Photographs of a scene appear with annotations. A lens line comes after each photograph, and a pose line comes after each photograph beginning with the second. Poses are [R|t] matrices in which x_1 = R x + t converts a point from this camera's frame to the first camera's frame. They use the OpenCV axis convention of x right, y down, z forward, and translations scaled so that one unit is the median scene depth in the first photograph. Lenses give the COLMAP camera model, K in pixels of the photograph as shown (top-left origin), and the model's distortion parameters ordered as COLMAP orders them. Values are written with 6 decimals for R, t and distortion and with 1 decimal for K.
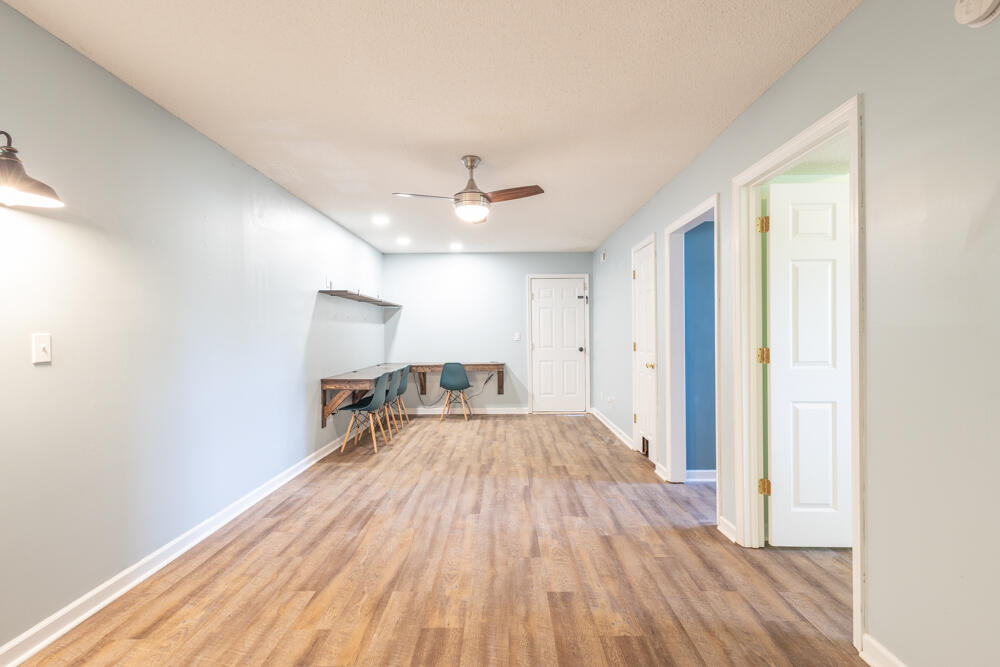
lens RADIAL K [[460.1, 0, 500.0], [0, 460.1, 333.5], [0, 0, 1]] dist [0.010917, -0.000272]
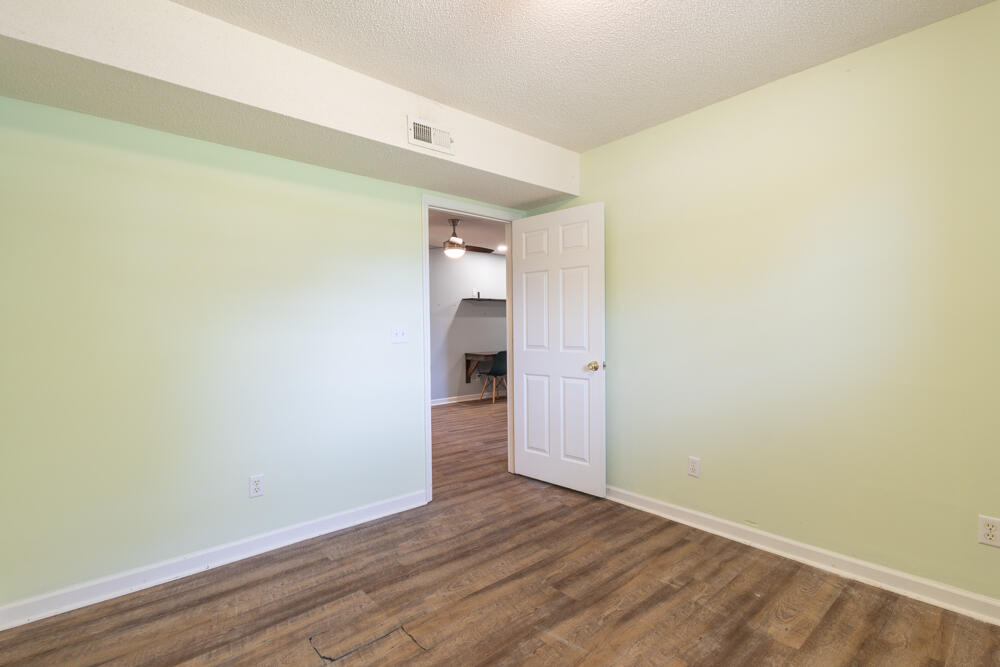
lens RADIAL K [[460.1, 0, 500.0], [0, 460.1, 333.5], [0, 0, 1]] dist [0.010917, -0.000272]
pose [[0.667910, 0.007823, -0.744201, 1.282162], [0.013528, 0.999652, 0.022650, -0.007760], [0.744119, -0.025196, 0.667571, 0.010059]]
